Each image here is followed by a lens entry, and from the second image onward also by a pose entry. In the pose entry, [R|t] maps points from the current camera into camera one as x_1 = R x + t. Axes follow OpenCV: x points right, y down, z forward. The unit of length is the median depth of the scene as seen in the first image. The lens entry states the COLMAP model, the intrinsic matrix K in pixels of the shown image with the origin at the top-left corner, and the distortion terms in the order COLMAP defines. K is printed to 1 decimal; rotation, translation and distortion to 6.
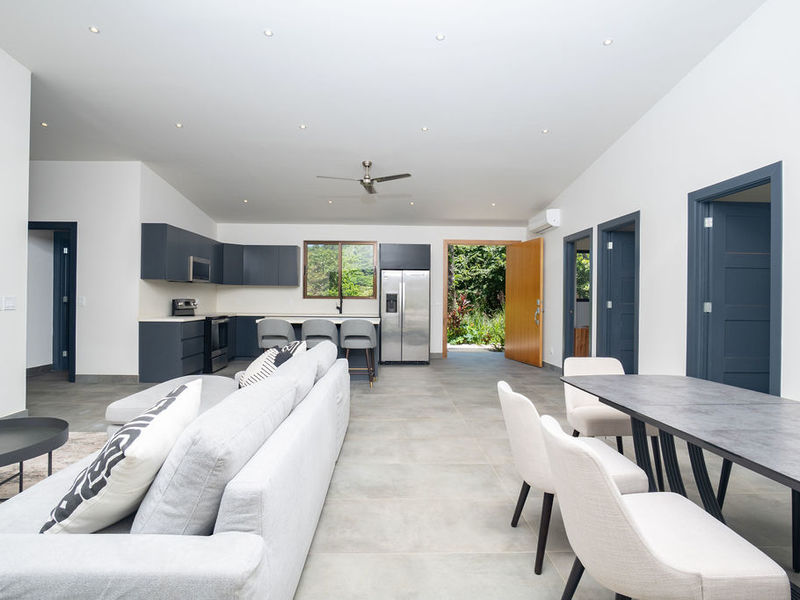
lens RADIAL K [[445.0, 0, 400.0], [0, 445.0, 300.0], [0, 0, 1]] dist [-0.031768, 0.002655]
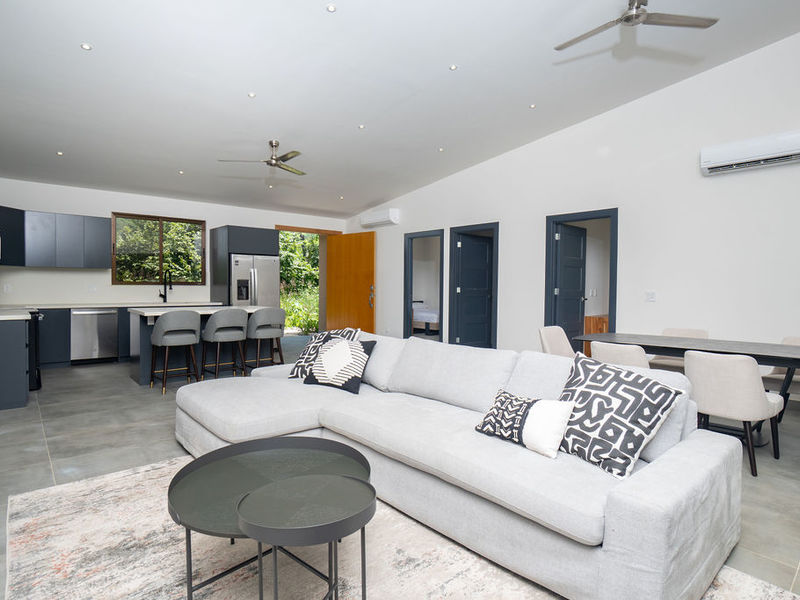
lens RADIAL K [[445.0, 0, 400.0], [0, 445.0, 300.0], [0, 0, 1]] dist [-0.031768, 0.002655]
pose [[0.768088, -0.022918, 0.639935, -0.382418], [0.000137, 0.999365, 0.035625, -0.004714], [-0.640345, -0.027276, 0.767603, 0.076429]]
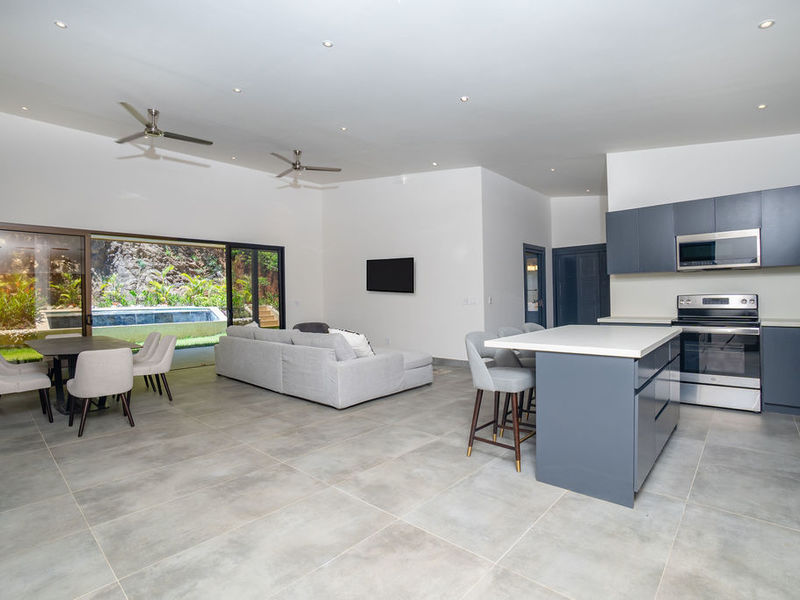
lens RADIAL K [[400.9, 0, 400.0], [0, 400.9, 300.0], [0, 0, 1]] dist [-0.061626, 0.021062]
pose [[-0.691712, 0.010815, -0.722092, 0.275947], [0.010935, 0.999930, 0.004501, -0.001537], [0.722091, -0.004783, -0.691782, 1.003308]]
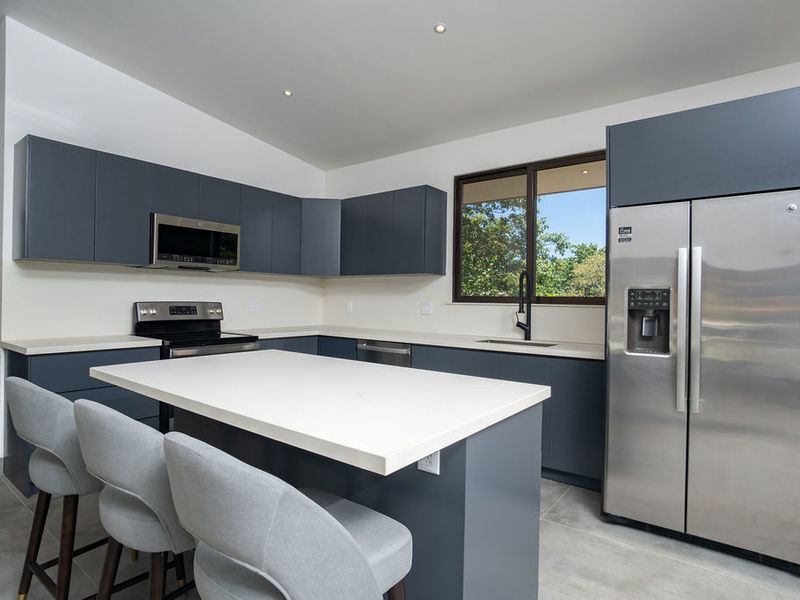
lens RADIAL K [[445.0, 0, 400.0], [0, 445.0, 300.0], [0, 0, 1]] dist [-0.031768, 0.002655]
pose [[0.773588, 0.002667, -0.633683, 0.038445], [-0.007723, 0.999957, -0.005220, -0.003215], [0.633641, 0.008932, 0.773575, 0.717954]]
